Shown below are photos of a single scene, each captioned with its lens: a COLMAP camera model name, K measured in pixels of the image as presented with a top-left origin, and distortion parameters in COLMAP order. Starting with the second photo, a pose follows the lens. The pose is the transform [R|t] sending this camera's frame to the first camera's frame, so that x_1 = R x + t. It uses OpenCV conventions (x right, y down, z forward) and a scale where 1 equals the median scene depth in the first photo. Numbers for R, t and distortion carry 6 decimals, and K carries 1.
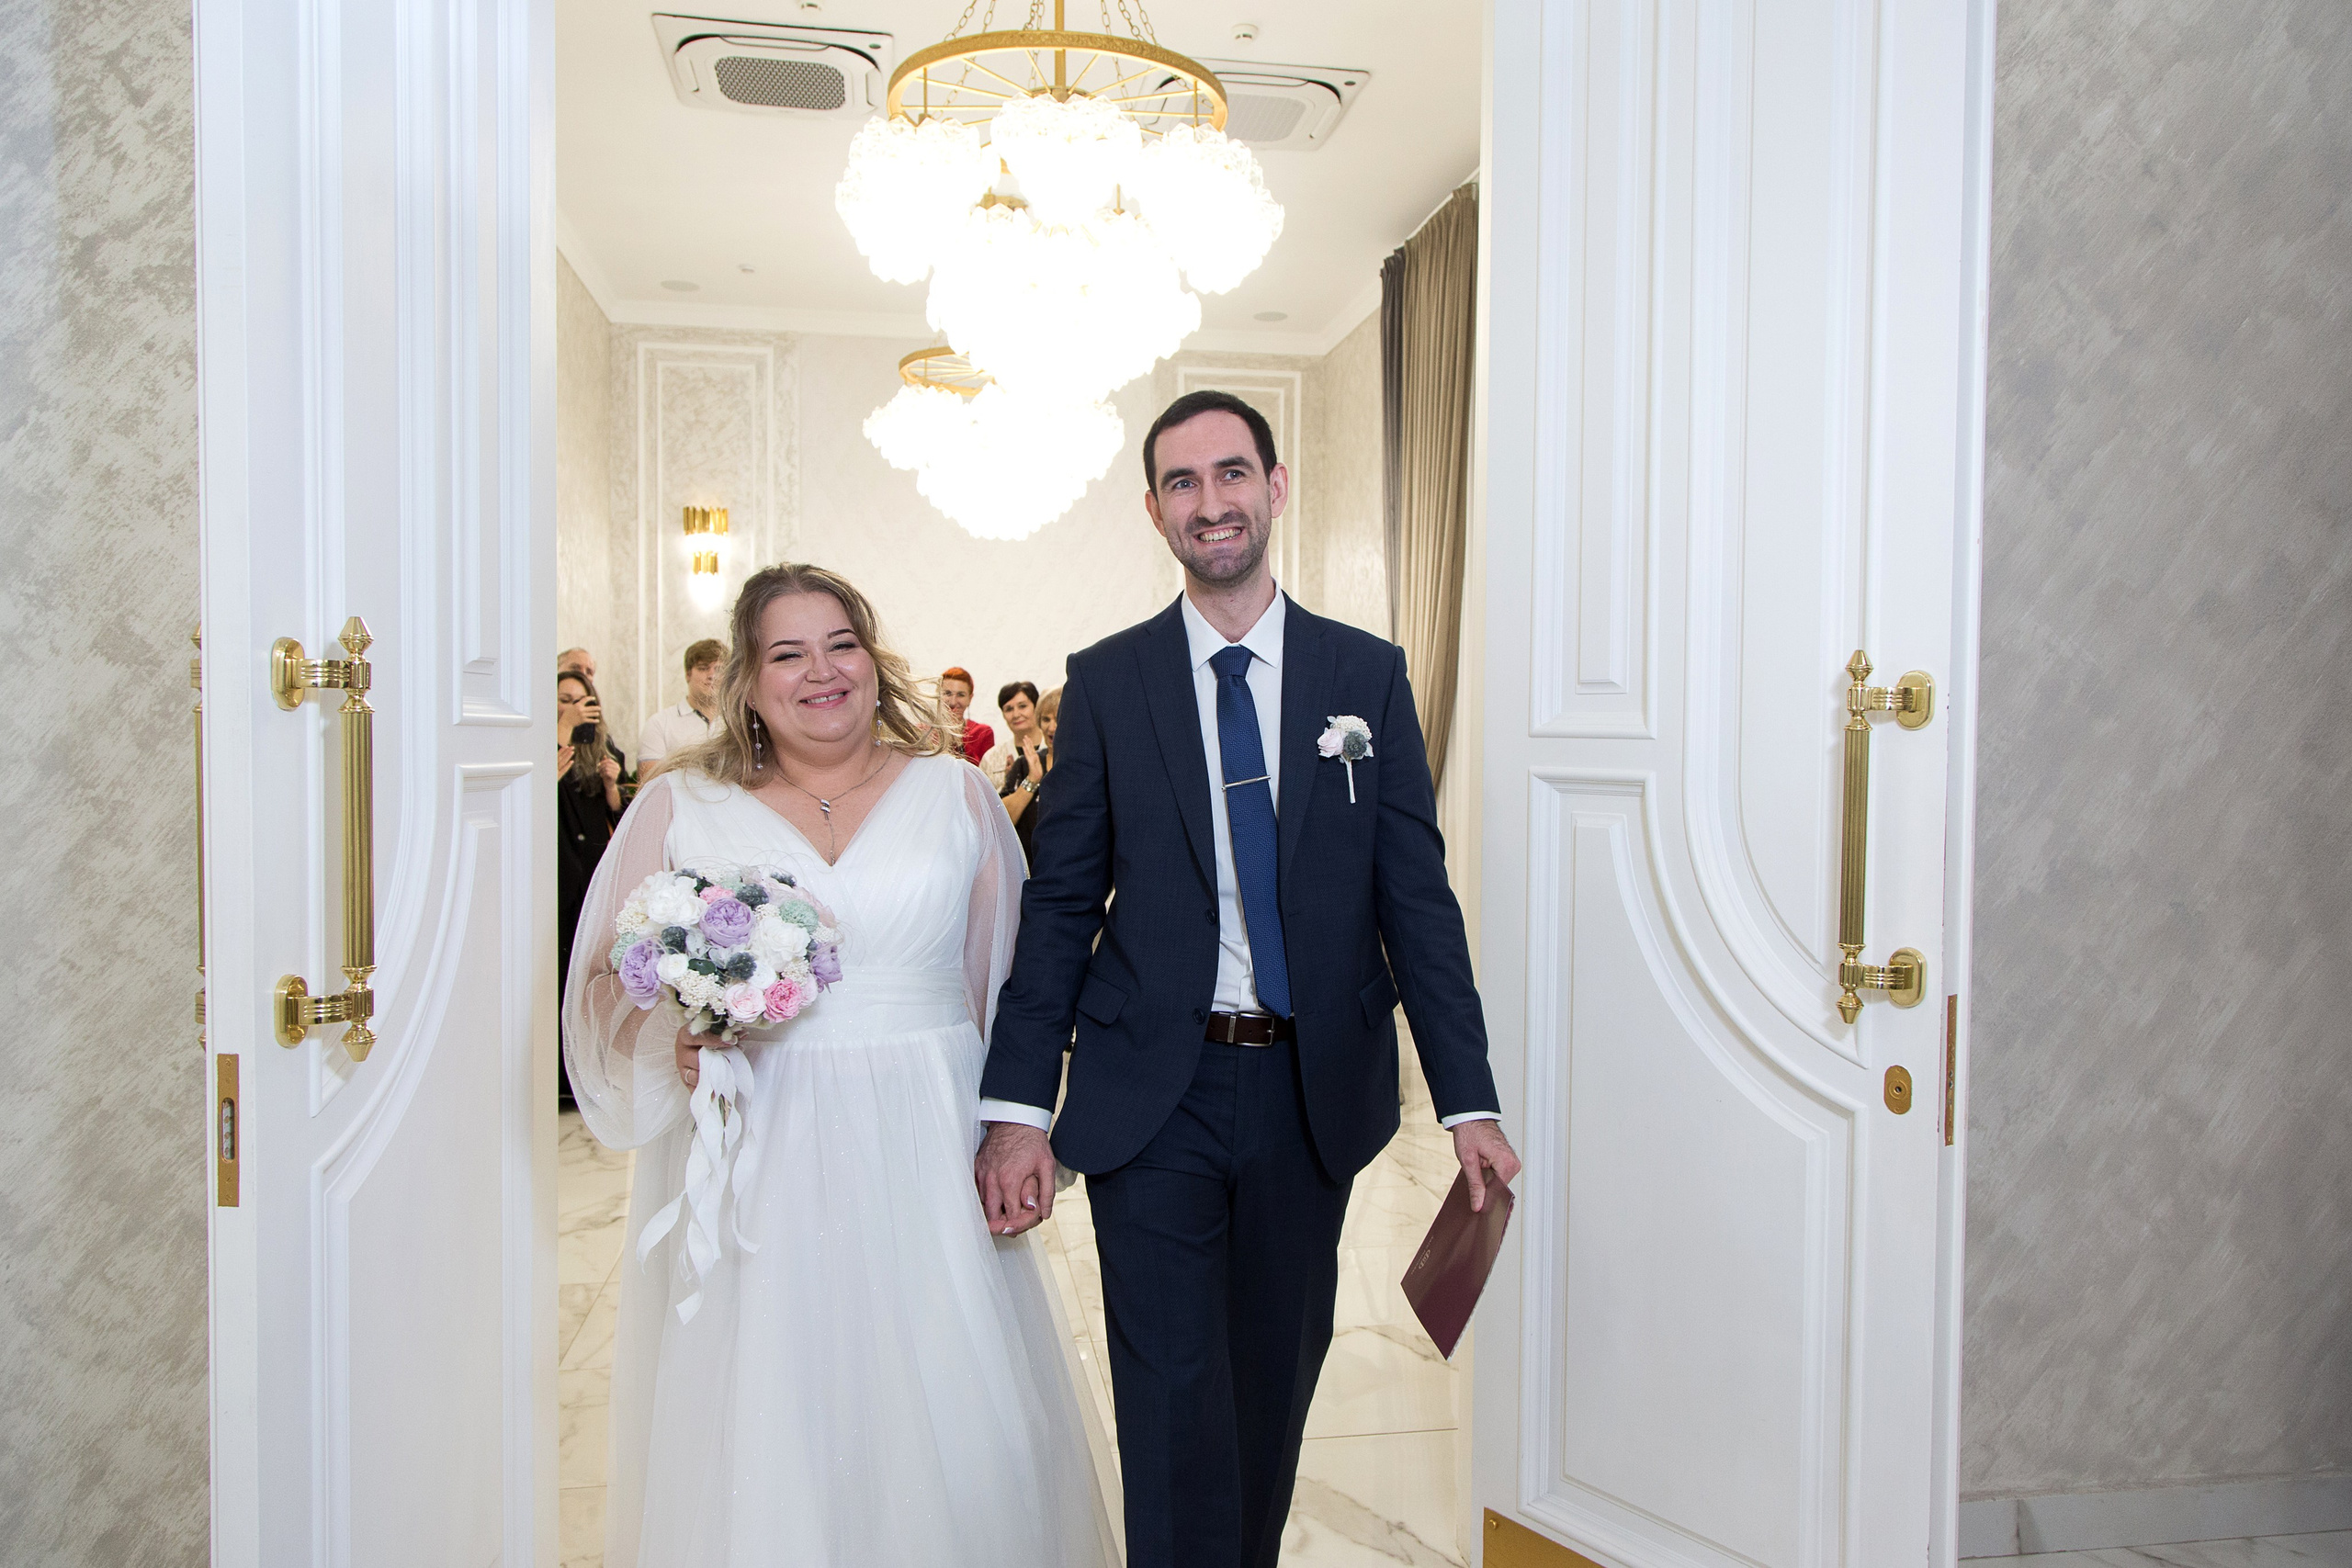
lens RADIAL K [[1655.9, 0, 1176.0], [0, 1655.9, 784.0], [0, 0, 1]] dist [0.008045, 0.004807]
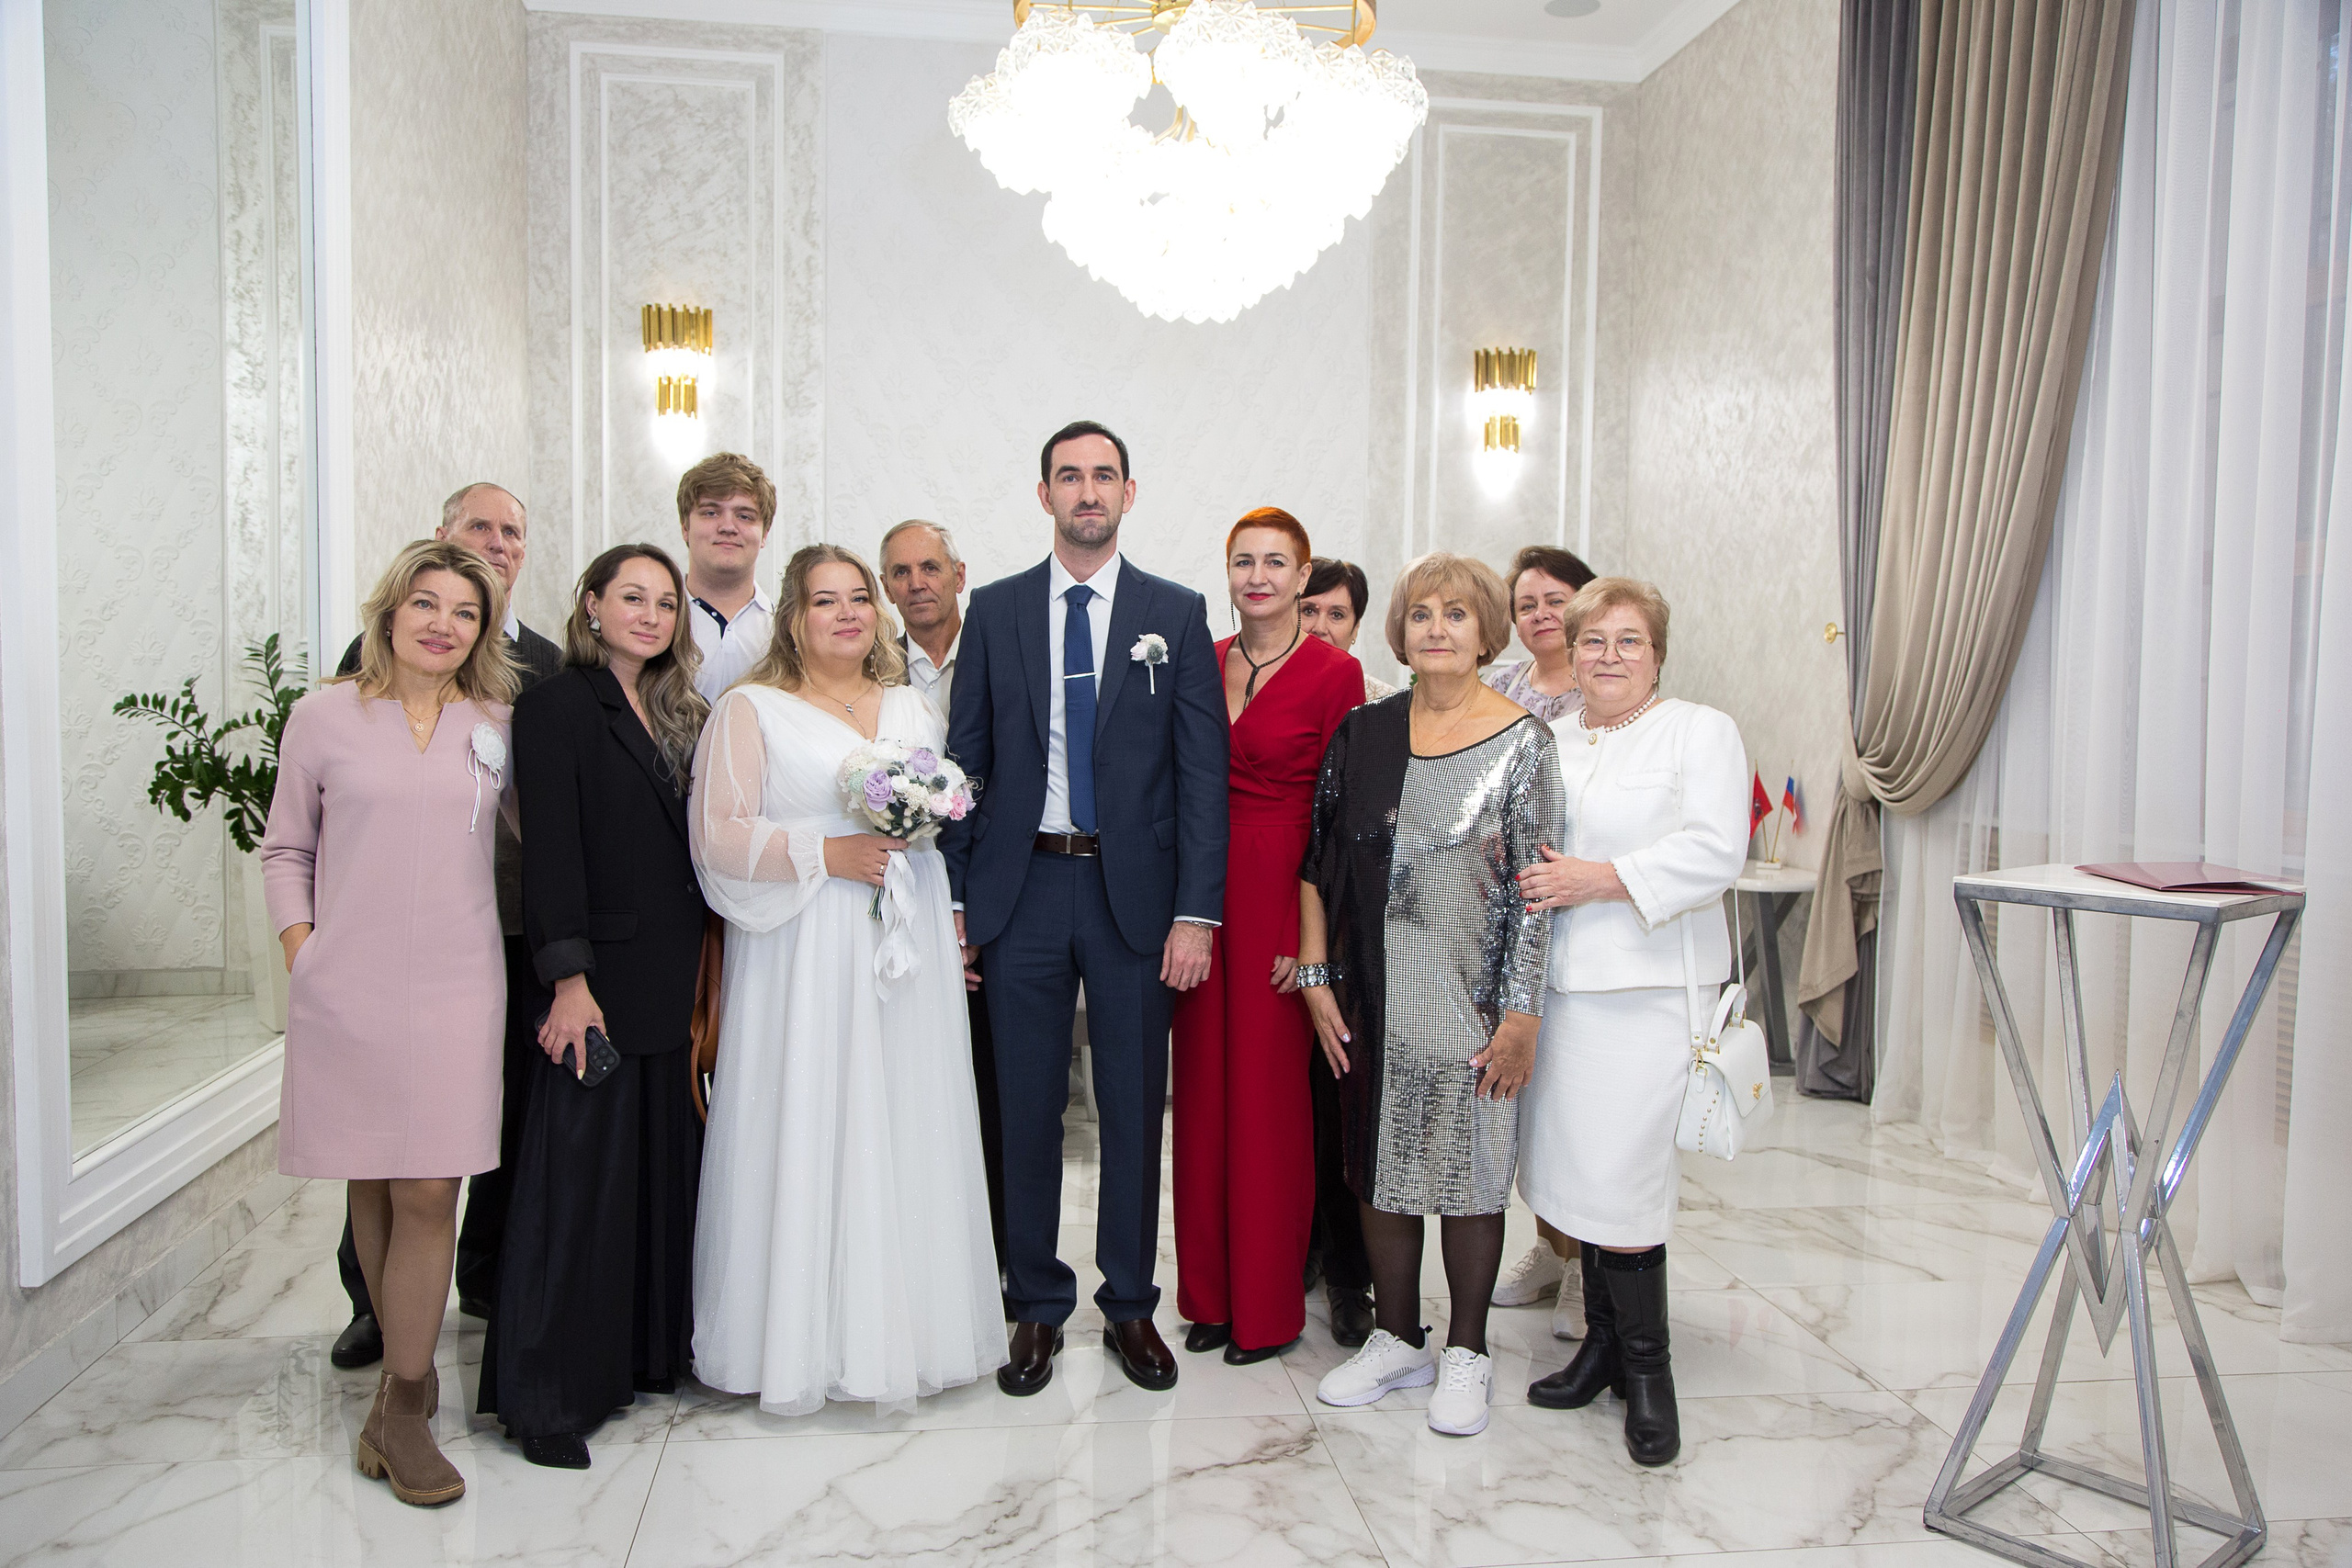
lens RADIAL K [[1822.9, 0, 1180.3], [0, 1822.9, 797.9], [0, 0, 1]] dist [0.001412, -0.003583]
pose [[0.999793, 0.009647, -0.017901, -0.076816], [-0.008985, 0.999286, 0.036694, -0.006761], [0.018242, -0.036525, 0.999166, 0.299112]]
